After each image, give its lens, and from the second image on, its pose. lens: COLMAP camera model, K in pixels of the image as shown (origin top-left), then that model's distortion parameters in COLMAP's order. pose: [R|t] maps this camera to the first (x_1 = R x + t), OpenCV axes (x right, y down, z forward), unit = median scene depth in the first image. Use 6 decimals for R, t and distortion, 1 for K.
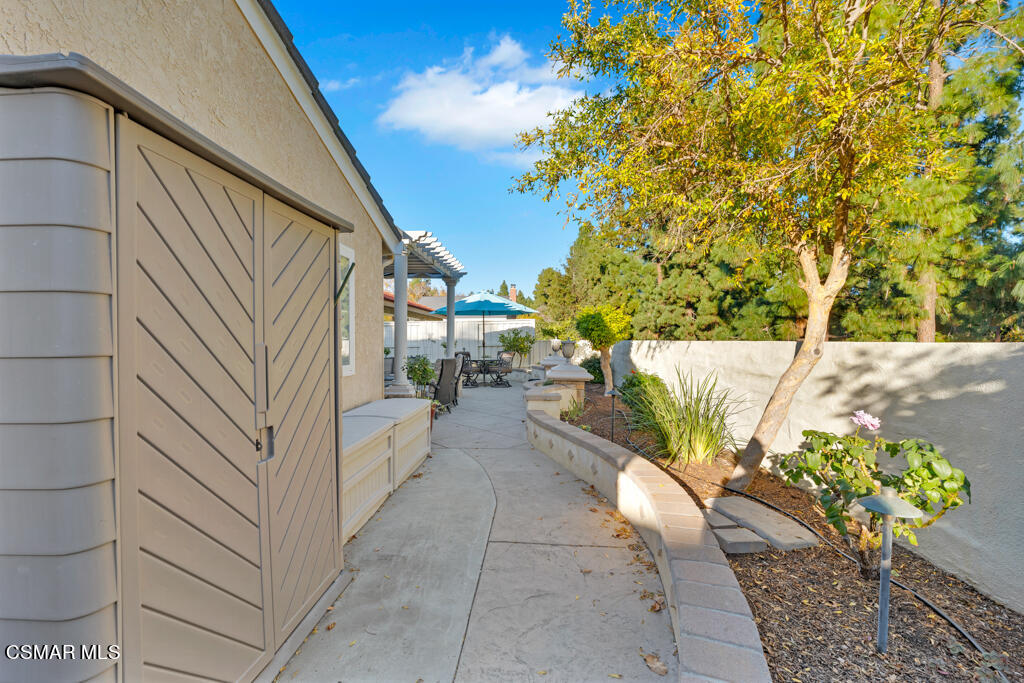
lens RADIAL K [[421.2, 0, 513.0], [0, 421.2, 341.1], [0, 0, 1]] dist [0.001179, 0.000128]
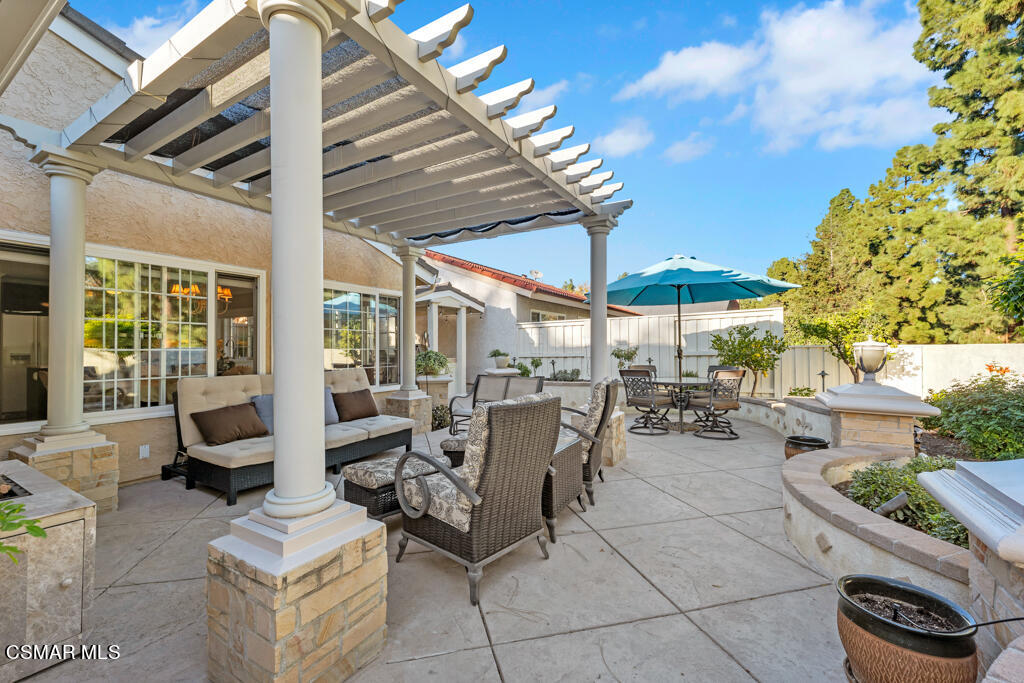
lens RADIAL K [[421.2, 0, 507.9], [0, 421.2, 343.1], [0, 0, 1]] dist [0.001179, 0.000128]
pose [[0.882214, -0.008412, -0.470773, -0.007631], [0.002504, 0.999910, -0.013176, 0.000743], [0.470841, 0.010446, 0.882156, 0.353943]]
